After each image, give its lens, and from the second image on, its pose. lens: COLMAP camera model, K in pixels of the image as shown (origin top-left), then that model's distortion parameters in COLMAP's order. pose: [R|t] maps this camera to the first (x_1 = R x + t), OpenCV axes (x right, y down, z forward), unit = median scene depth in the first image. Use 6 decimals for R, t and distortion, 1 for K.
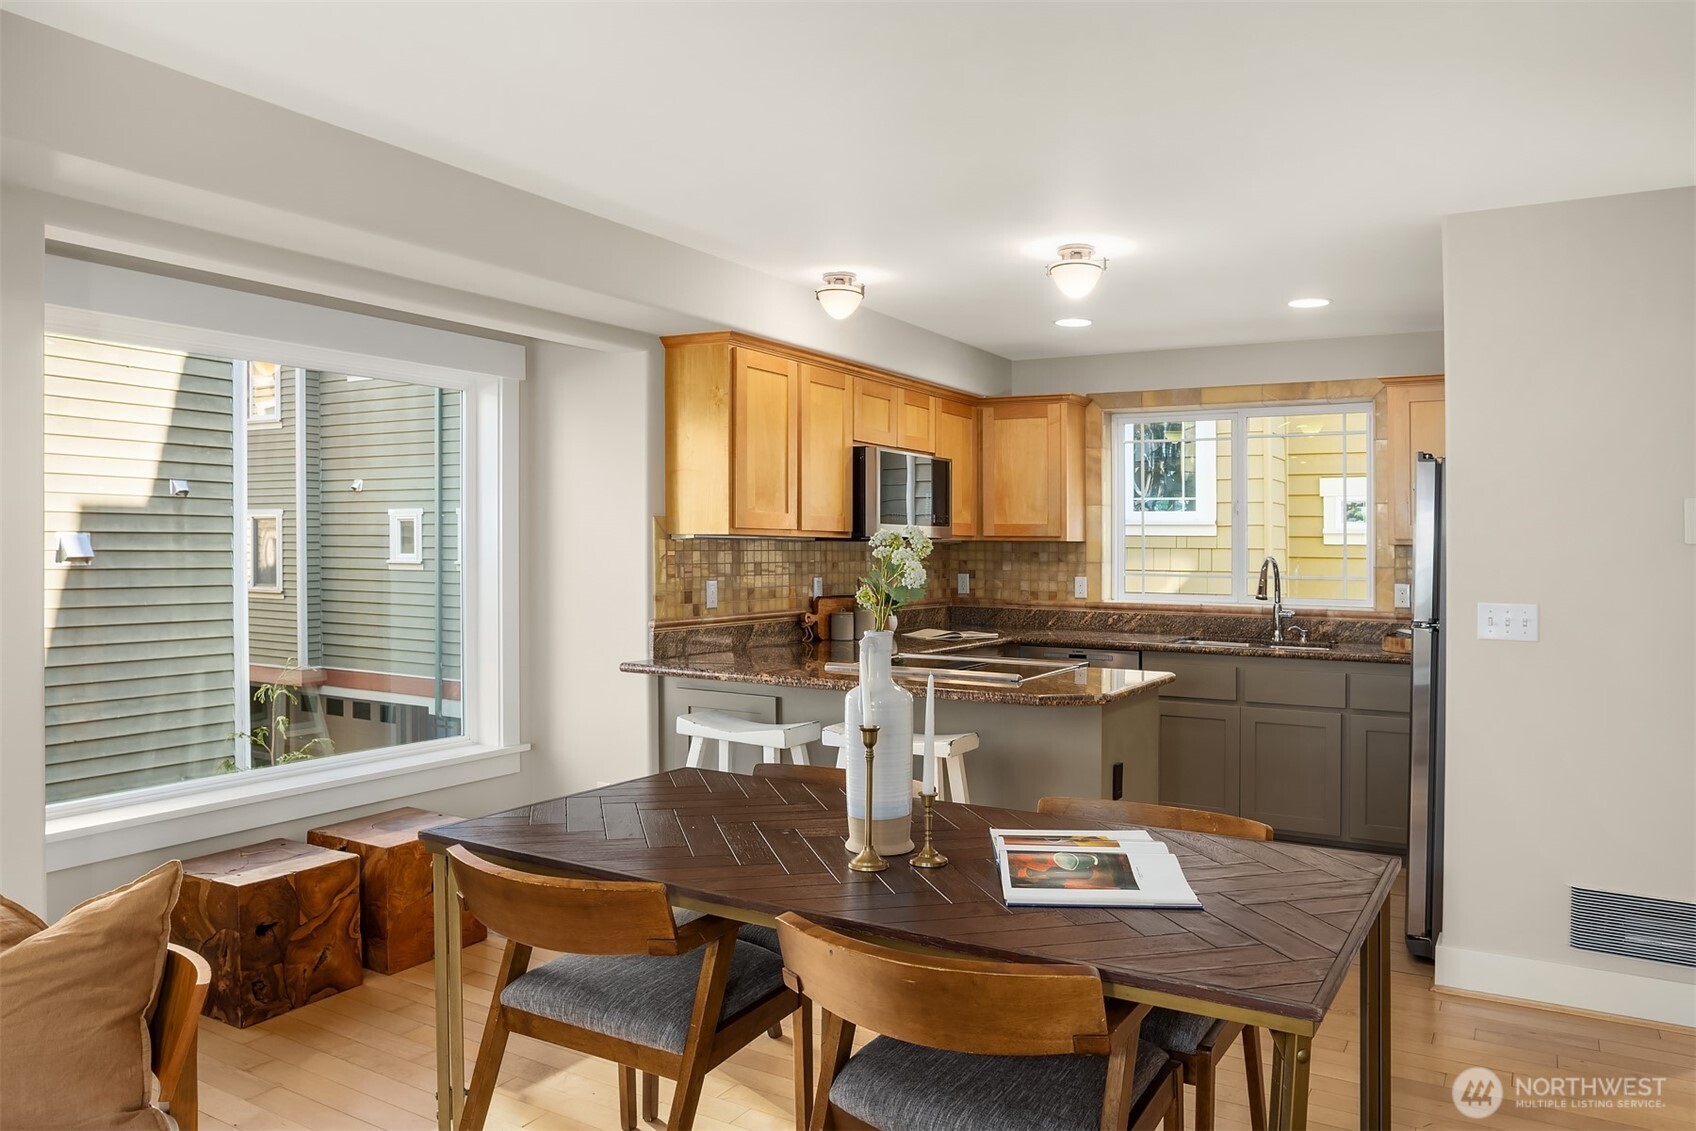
lens RADIAL K [[1183.0, 0, 847.0], [0, 1183.0, 562.6], [0, 0, 1]] dist [-0.059707, 0.046273]
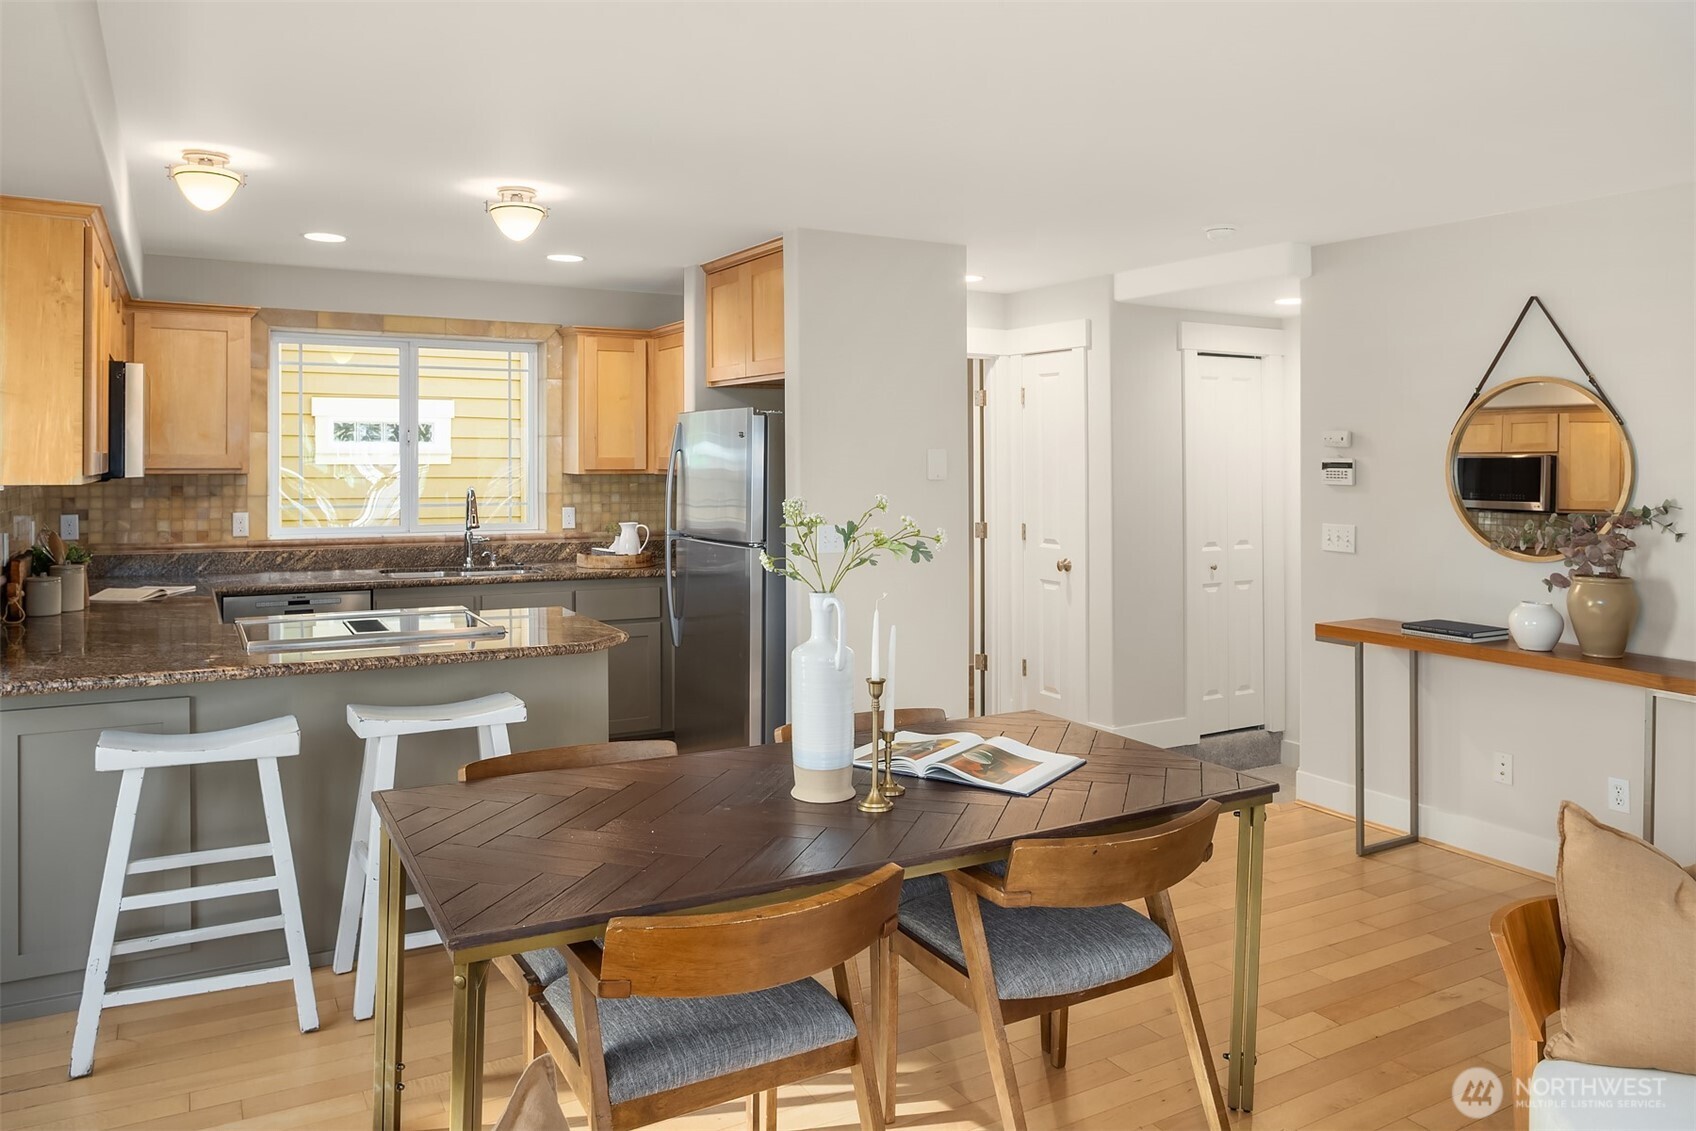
lens RADIAL K [[1183.0, 0, 855.0], [0, 1183.0, 458.8], [0, 0, 1]] dist [-0.059707, 0.046273]
pose [[0.492896, -0.007841, 0.870053, -0.363209], [0.011868, 0.999927, 0.002288, -0.026830], [-0.870007, 0.009198, 0.492953, 0.179924]]
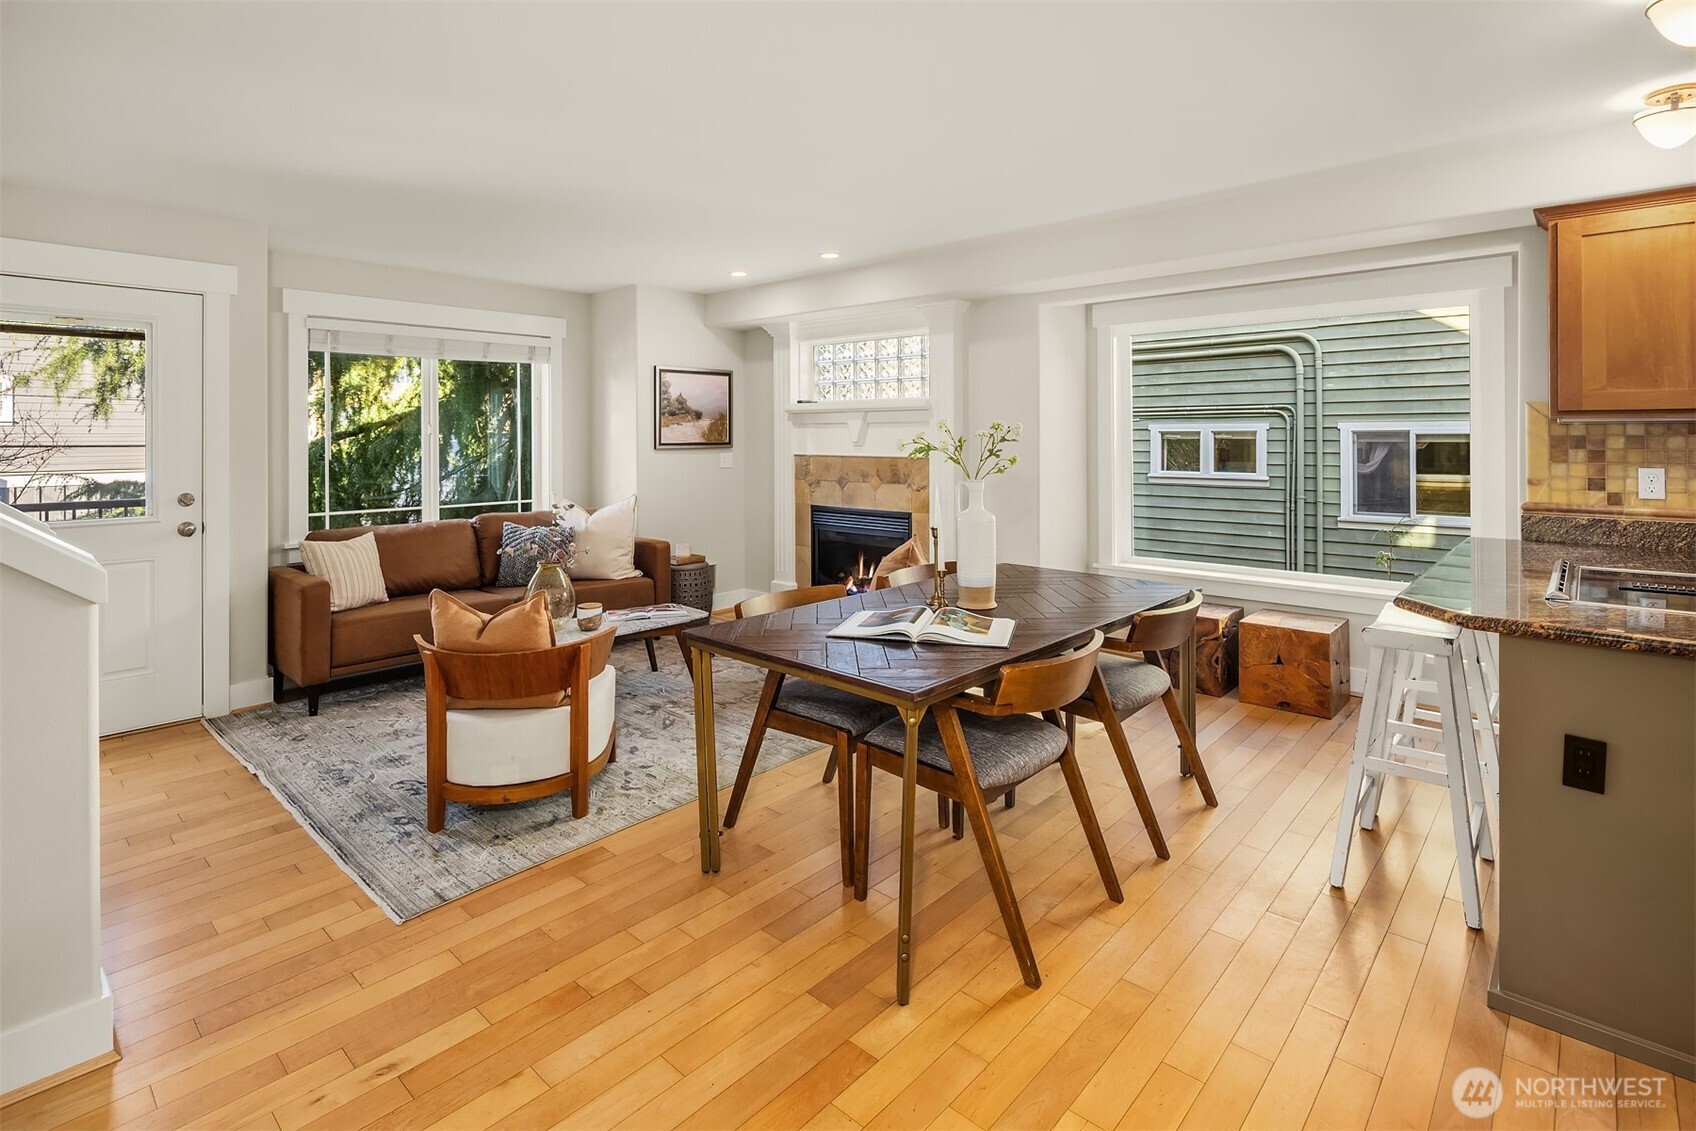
lens RADIAL K [[823.8, 0, 854.8], [0, 823.8, 429.7], [0, 0, 1]] dist [0.007154, -0.004941]
pose [[-0.194195, -0.013539, -0.980870, 0.507849], [-0.012521, 0.999858, -0.011323, 0.000211], [0.980883, 0.010083, -0.194337, 0.430920]]
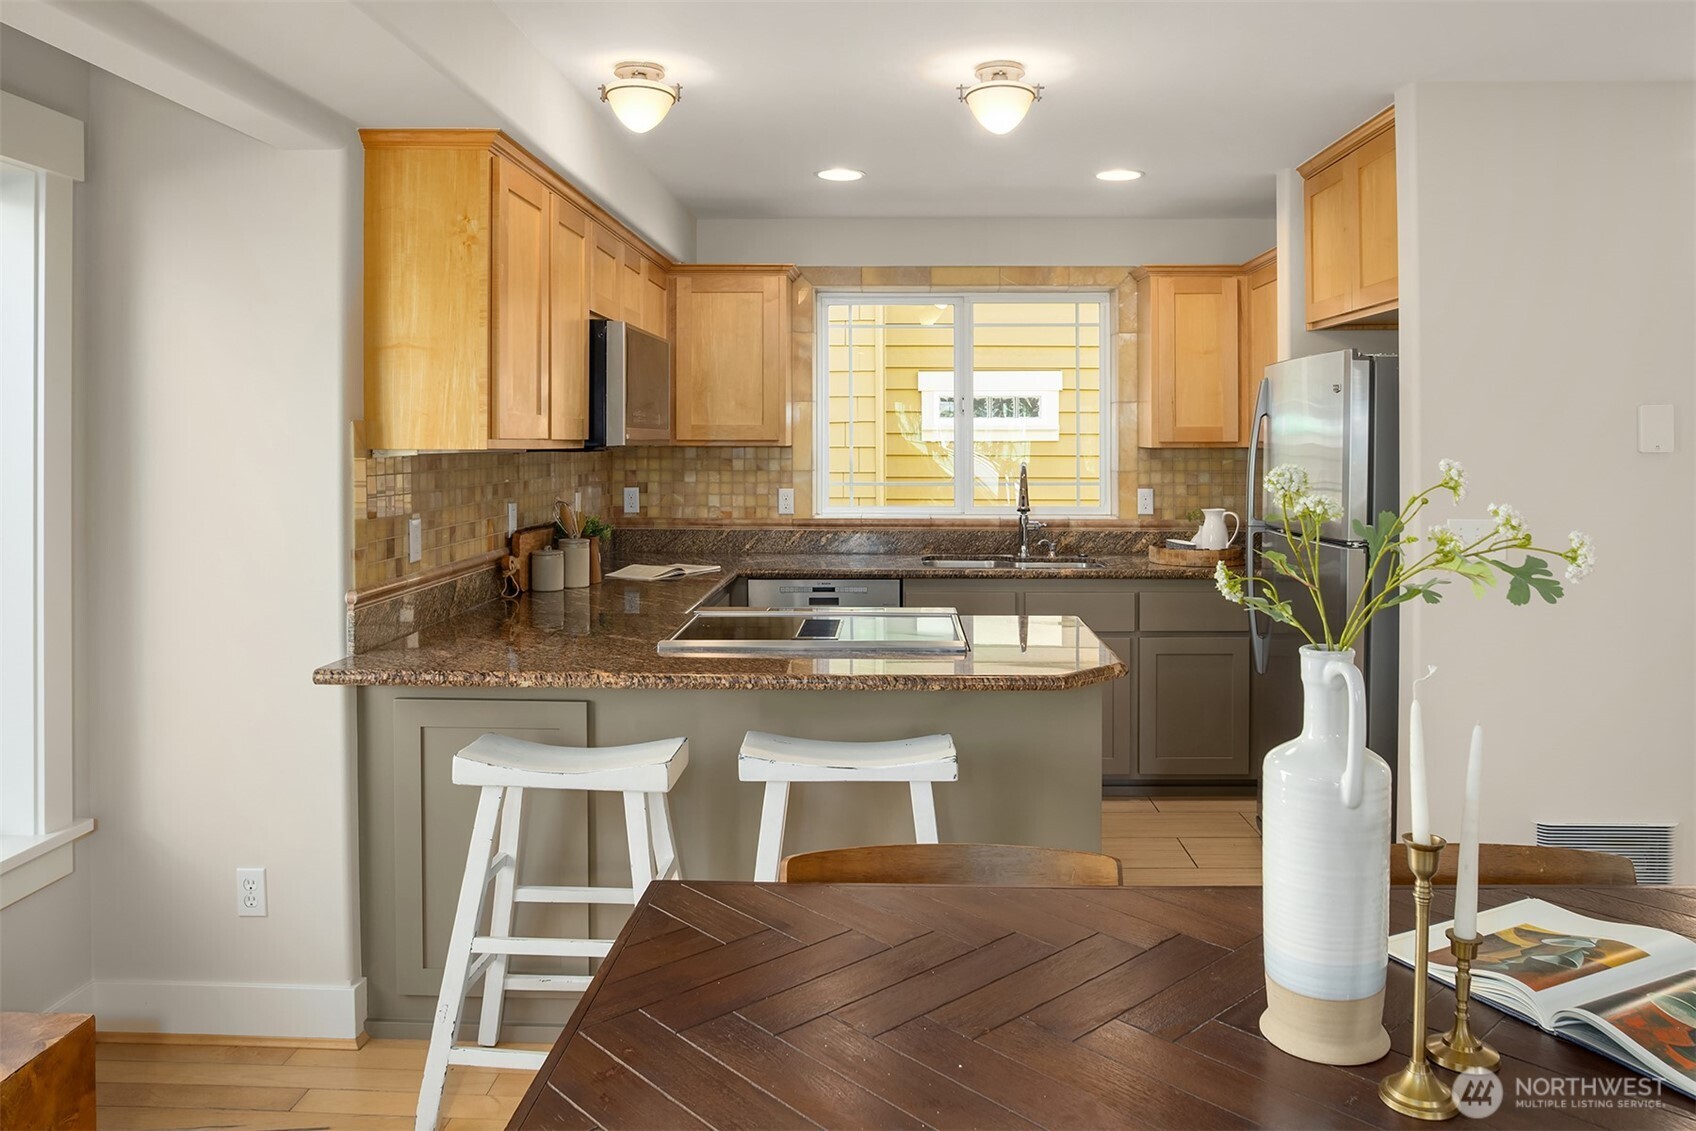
lens RADIAL K [[1212.1, 0, 881.3], [0, 1212.1, 454.9], [0, 0, 1]] dist [-0.051932, 0.020370]
pose [[0.868095, -0.015035, 0.496170, -0.177752], [0.014273, 0.999884, 0.005328, -0.016198], [-0.496192, 0.002457, 0.868209, 0.248512]]
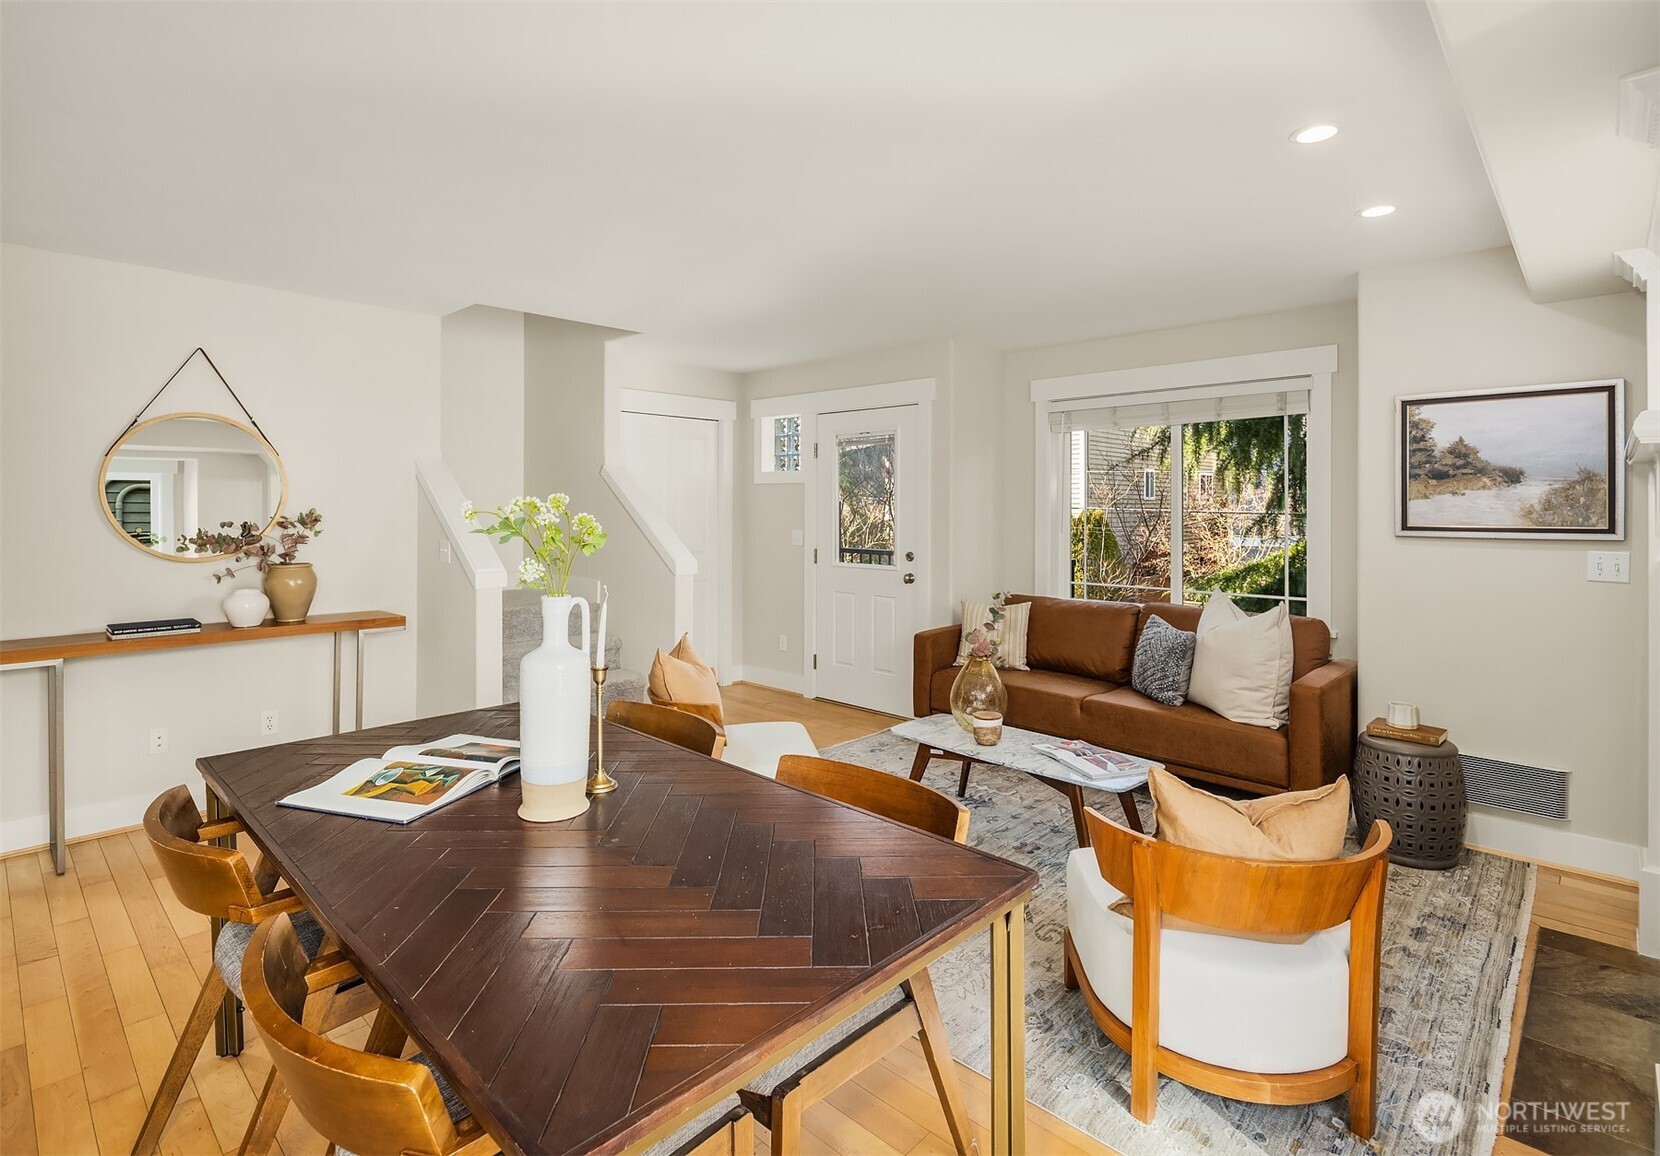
lens RADIAL K [[832.1, 0, 829.3], [0, 832.1, 506.9], [0, 0, 1]] dist [0.003254, 0.000042]
pose [[-0.975929, -0.011614, 0.217779, -0.140889], [-0.008730, 0.999861, 0.014200, -0.010247], [-0.217914, 0.011957, -0.975895, 0.675163]]
